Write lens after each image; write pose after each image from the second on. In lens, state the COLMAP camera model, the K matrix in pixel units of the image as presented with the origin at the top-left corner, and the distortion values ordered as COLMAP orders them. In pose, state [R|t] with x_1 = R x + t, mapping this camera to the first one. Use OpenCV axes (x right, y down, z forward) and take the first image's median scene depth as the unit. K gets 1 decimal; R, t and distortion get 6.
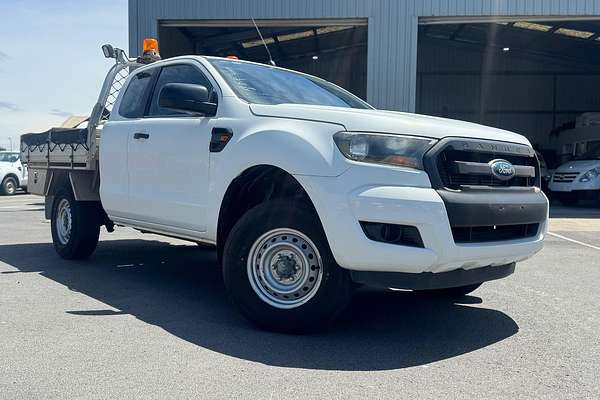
lens RADIAL K [[609.1, 0, 302.0], [0, 609.1, 190.0], [0, 0, 1]] dist [0.061044, -0.023332]
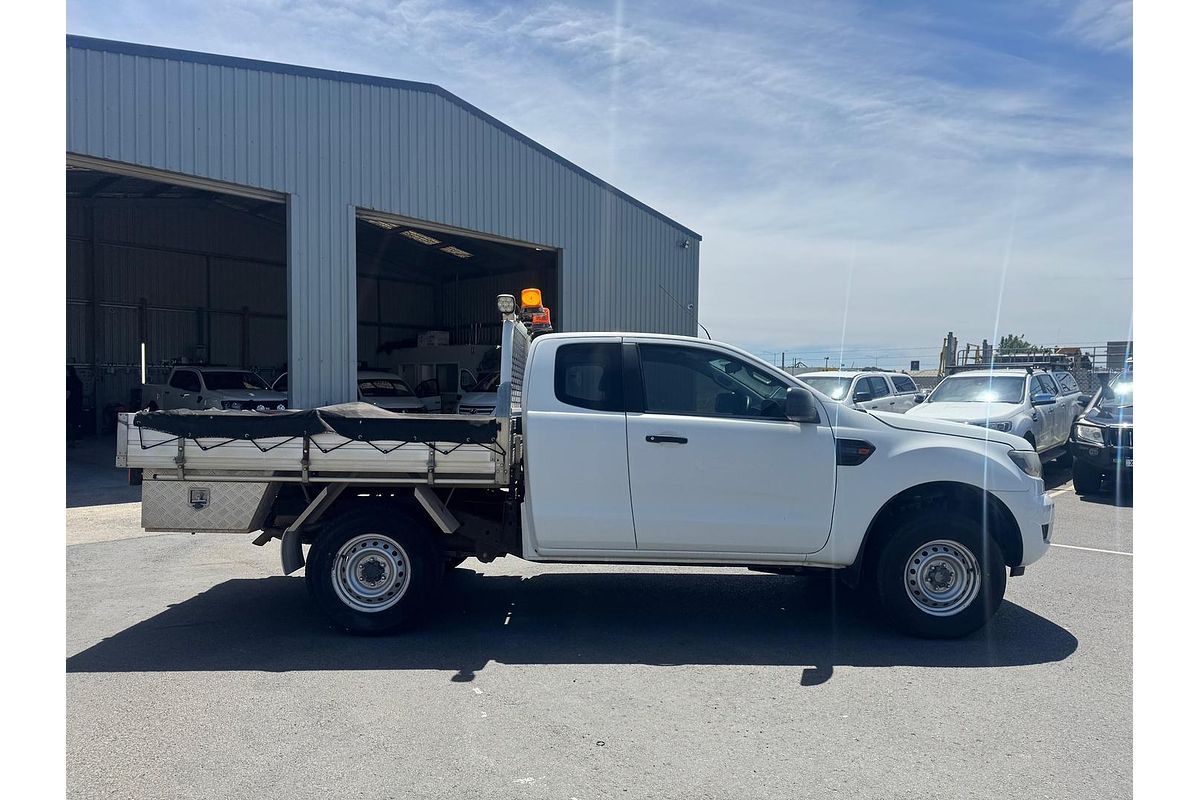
lens RADIAL K [[788.0, 0, 600.0], [0, 788.0, 400.0], [0, 0, 1]] dist [0.042777, -0.057352]
pose [[0.610851, -0.021675, 0.791449, -1.102683], [0.015091, 0.999762, 0.015733, -0.156226], [-0.791602, 0.002333, 0.611033, 0.475092]]
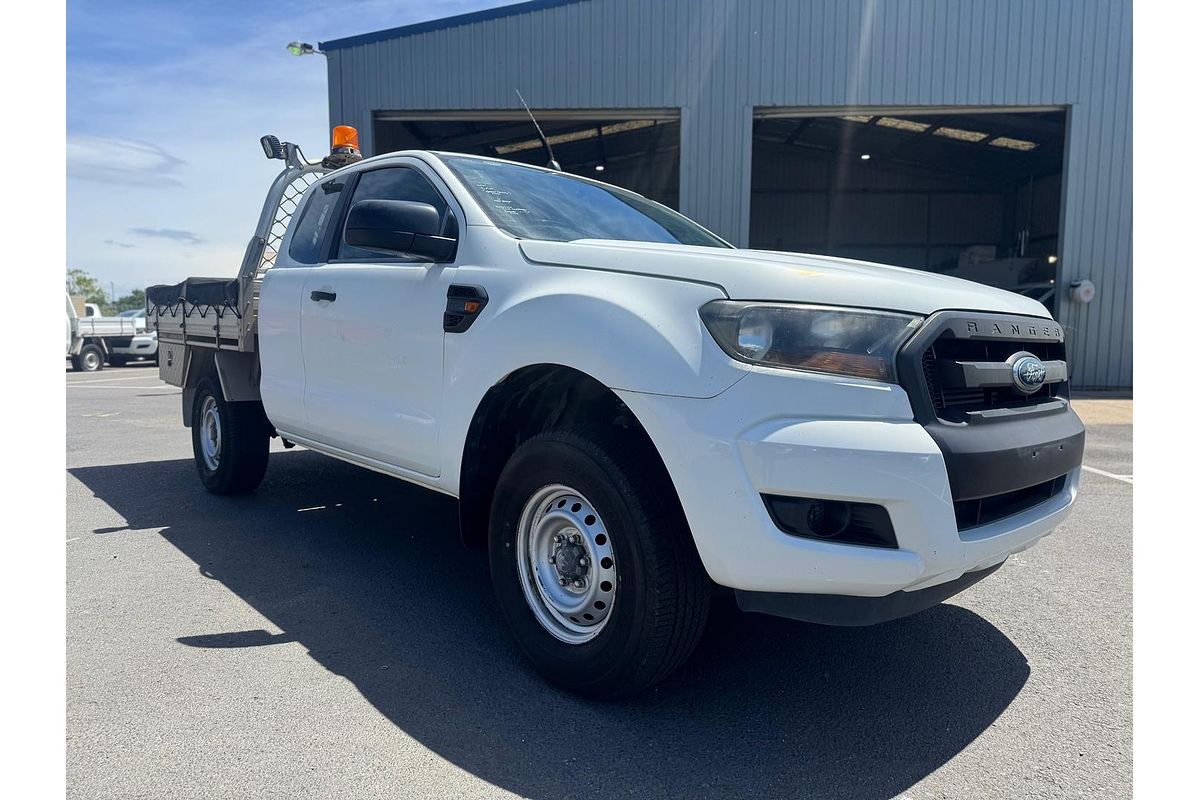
lens RADIAL K [[788.0, 0, 600.0], [0, 788.0, 400.0], [0, 0, 1]] dist [0.042777, -0.057352]
pose [[0.999534, -0.008073, 0.029442, -0.031450], [0.006056, 0.997670, 0.067952, -0.041576], [-0.029922, -0.067742, 0.997254, 0.263482]]
